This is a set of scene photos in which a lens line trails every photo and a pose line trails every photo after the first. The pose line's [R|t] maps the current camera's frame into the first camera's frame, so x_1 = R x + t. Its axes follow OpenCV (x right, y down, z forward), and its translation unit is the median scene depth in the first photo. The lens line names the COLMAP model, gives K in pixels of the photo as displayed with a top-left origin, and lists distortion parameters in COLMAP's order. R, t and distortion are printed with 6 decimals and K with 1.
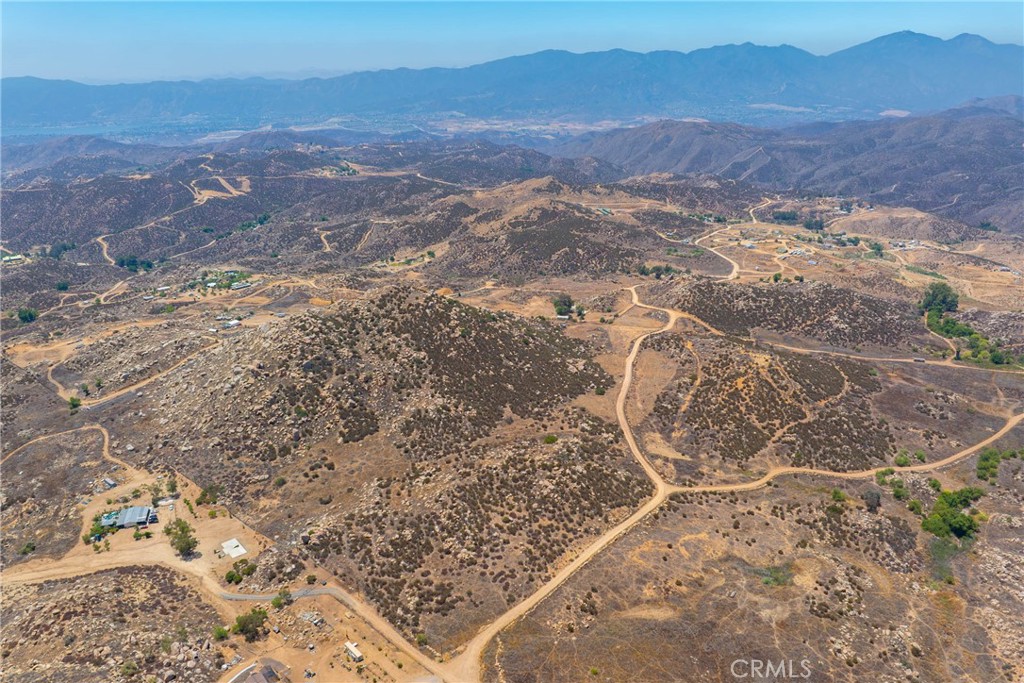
lens RADIAL K [[742.7, 0, 512.0], [0, 742.7, 341.5], [0, 0, 1]] dist [-0.041736, 0.001570]
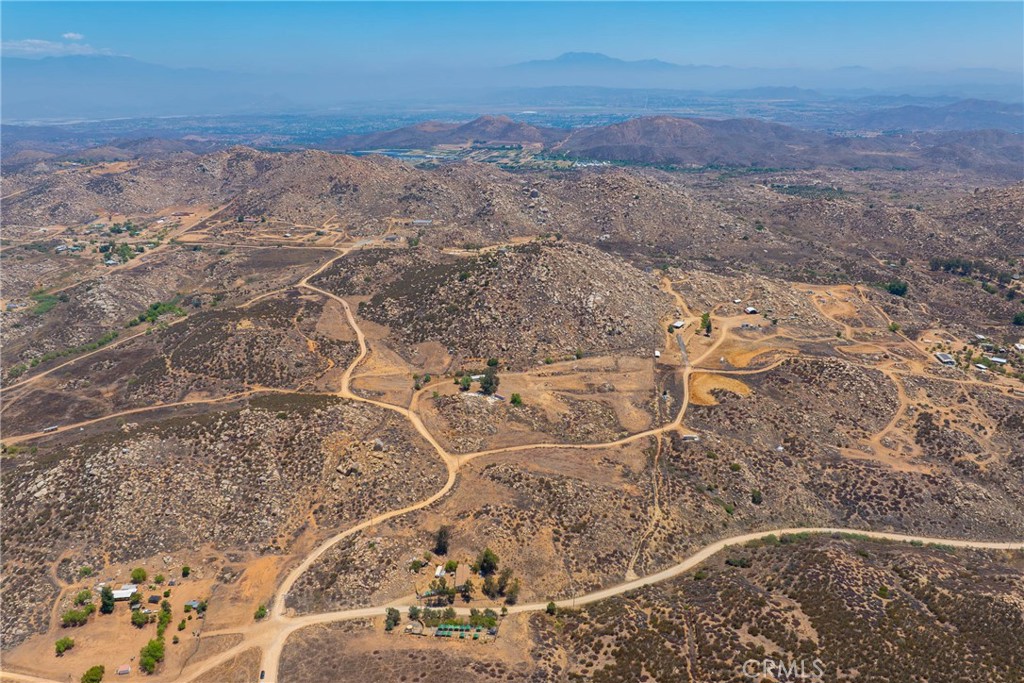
lens RADIAL K [[738.6, 0, 514.6], [0, 738.6, 336.2], [0, 0, 1]] dist [-0.034943, -0.010263]
pose [[-0.840247, 0.200864, -0.503625, 0.564686], [-0.164452, 0.790684, 0.589725, -0.729069], [0.516663, 0.578336, -0.631337, 1.965035]]
